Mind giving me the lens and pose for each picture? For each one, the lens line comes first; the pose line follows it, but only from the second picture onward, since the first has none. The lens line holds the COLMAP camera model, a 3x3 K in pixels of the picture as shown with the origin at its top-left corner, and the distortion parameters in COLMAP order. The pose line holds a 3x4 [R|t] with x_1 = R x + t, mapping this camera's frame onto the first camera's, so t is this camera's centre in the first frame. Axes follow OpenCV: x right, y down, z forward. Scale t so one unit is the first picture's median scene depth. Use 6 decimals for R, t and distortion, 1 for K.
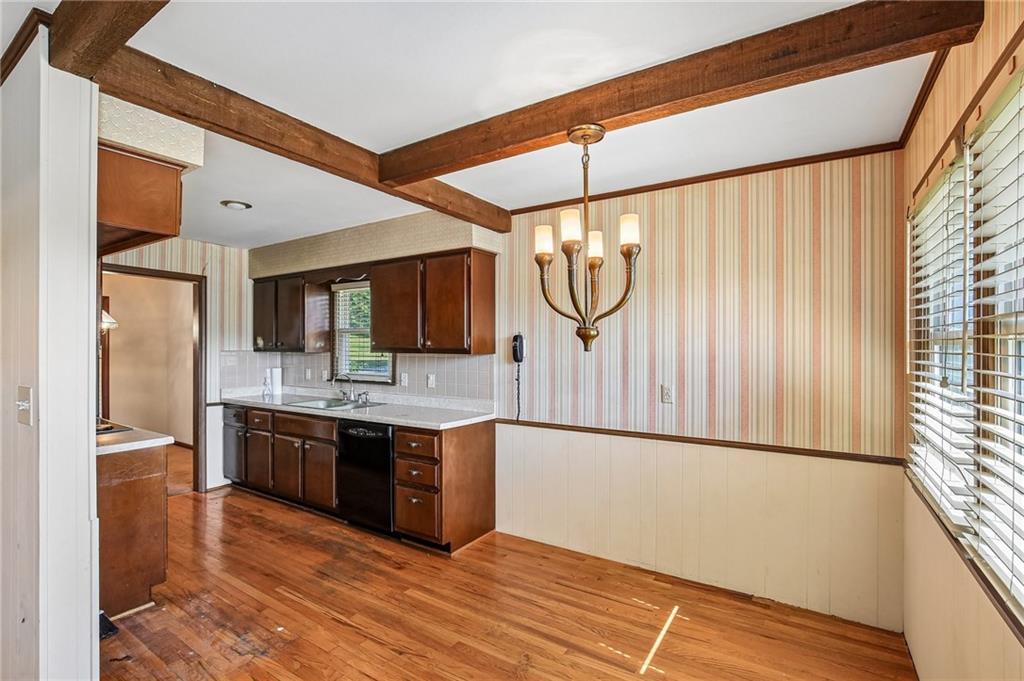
lens RADIAL K [[476.3, 0, 508.9], [0, 476.3, 343.2], [0, 0, 1]] dist [-0.024371, 0.002758]
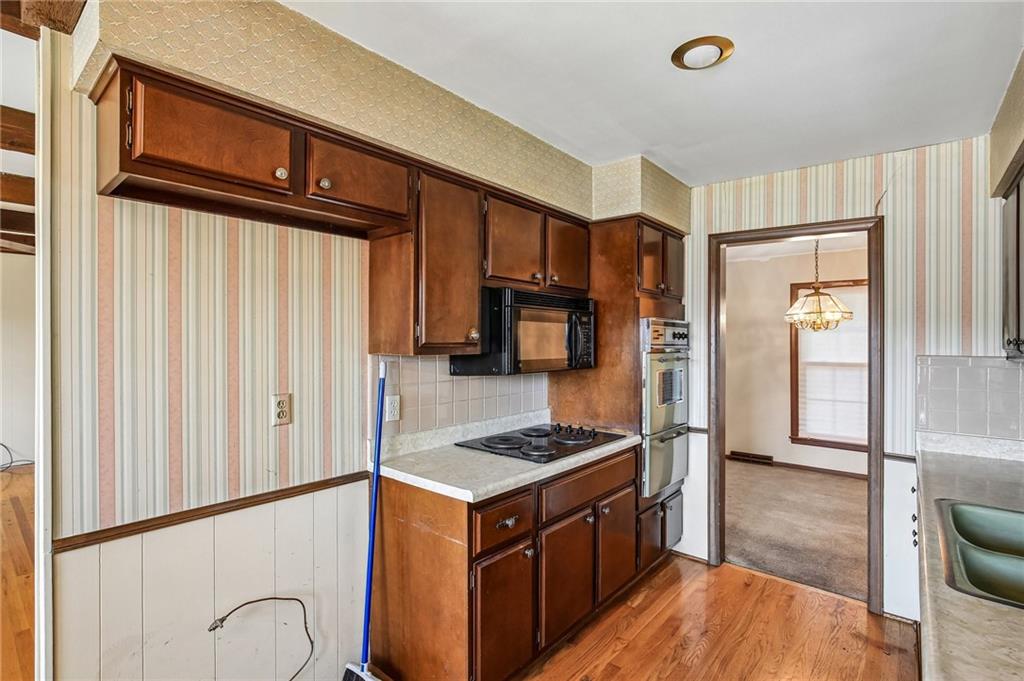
lens RADIAL K [[496.8, 0, 512.5], [0, 496.8, 341.3], [0, 0, 1]] dist [-0.002761, -0.000618]
pose [[-0.096024, 0.003063, -0.995374, -0.040733], [-0.001131, 0.999994, 0.003186, -0.000660], [0.995378, 0.001432, -0.096020, 0.649551]]
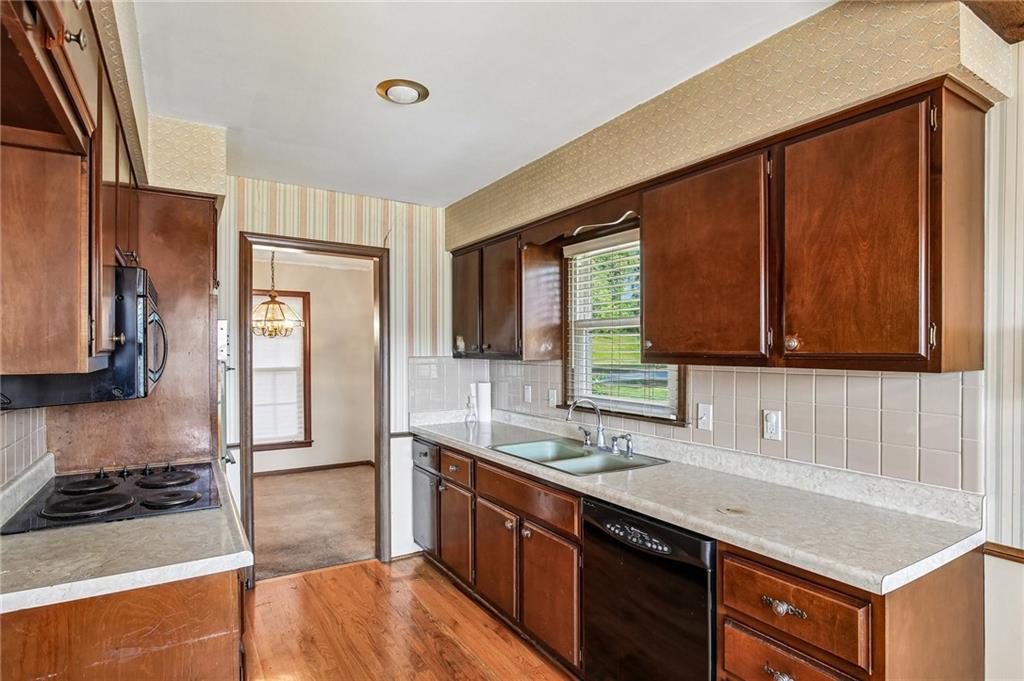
lens RADIAL K [[541.3, 0, 515.2], [0, 541.3, 347.1], [0, 0, 1]] dist [-0.004730, 0.000107]
pose [[0.911210, -0.003330, -0.411928, -0.153884], [0.004665, 0.999987, 0.002237, 0.000708], [0.411915, -0.003960, 0.911213, 0.365649]]
